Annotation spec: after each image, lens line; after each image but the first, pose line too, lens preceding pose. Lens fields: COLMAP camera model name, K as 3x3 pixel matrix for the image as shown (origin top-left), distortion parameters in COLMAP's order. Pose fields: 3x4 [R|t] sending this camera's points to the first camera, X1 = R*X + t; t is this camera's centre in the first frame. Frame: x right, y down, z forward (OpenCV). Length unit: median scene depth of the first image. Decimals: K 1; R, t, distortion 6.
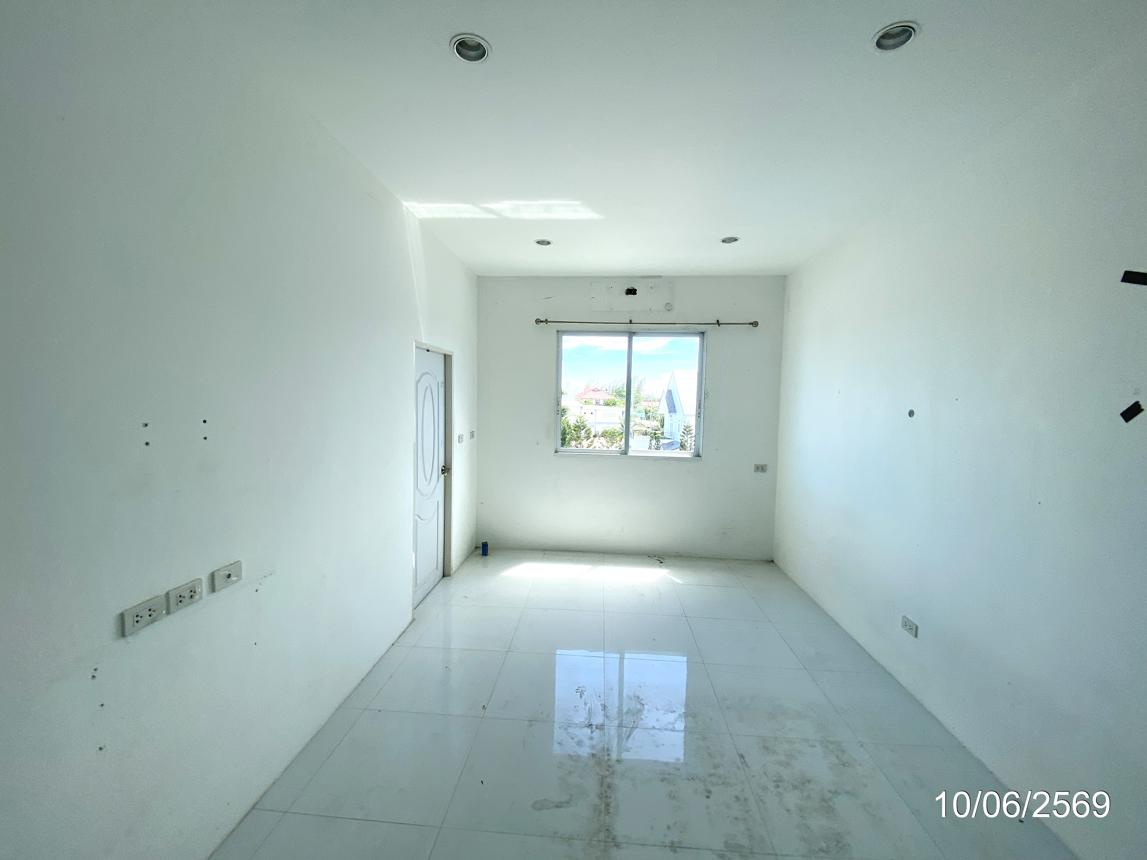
lens RADIAL K [[466.1, 0, 571.5], [0, 466.1, 431.3], [0, 0, 1]] dist [0.001371, -0.000142]
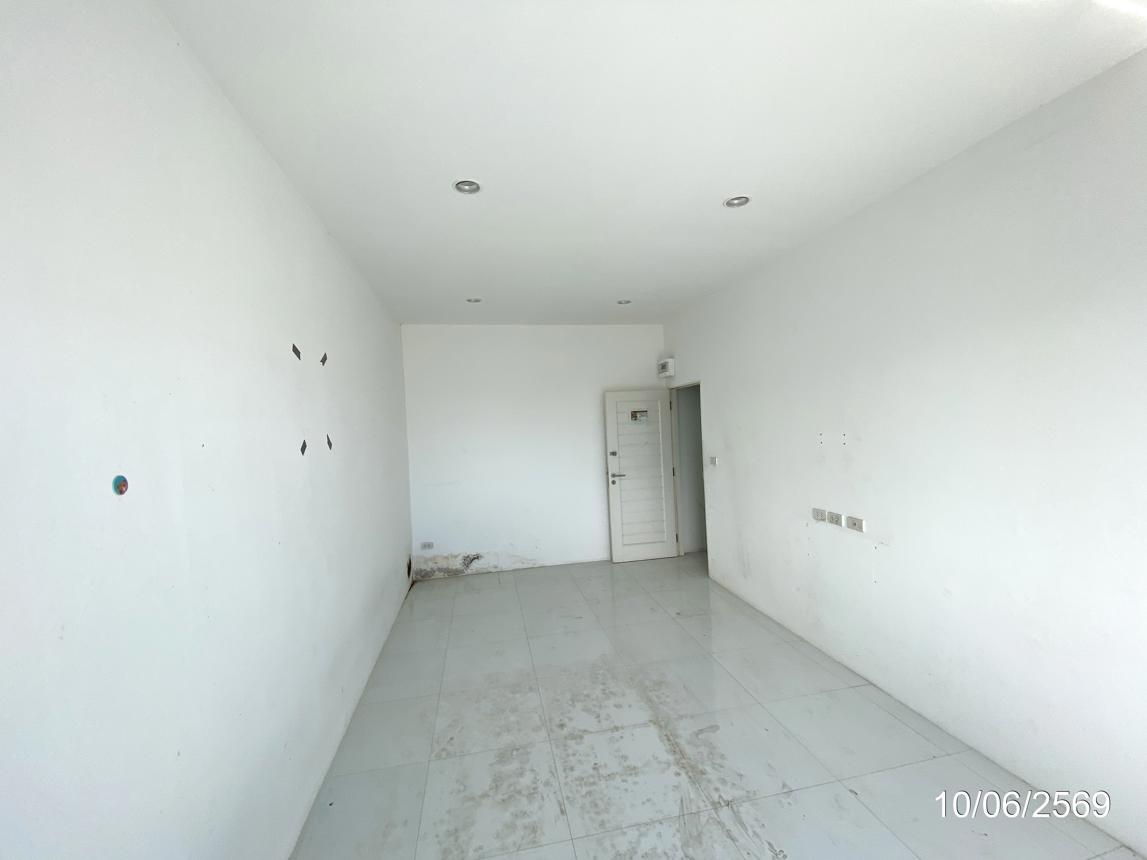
lens RADIAL K [[466.1, 0, 589.6], [0, 466.1, 425.1], [0, 0, 1]] dist [0.001371, -0.000142]
pose [[-0.954572, 0.016010, -0.297549, 0.661189], [-0.006489, 0.997202, 0.074474, -0.167541], [0.297909, 0.073022, -0.951797, 2.109187]]
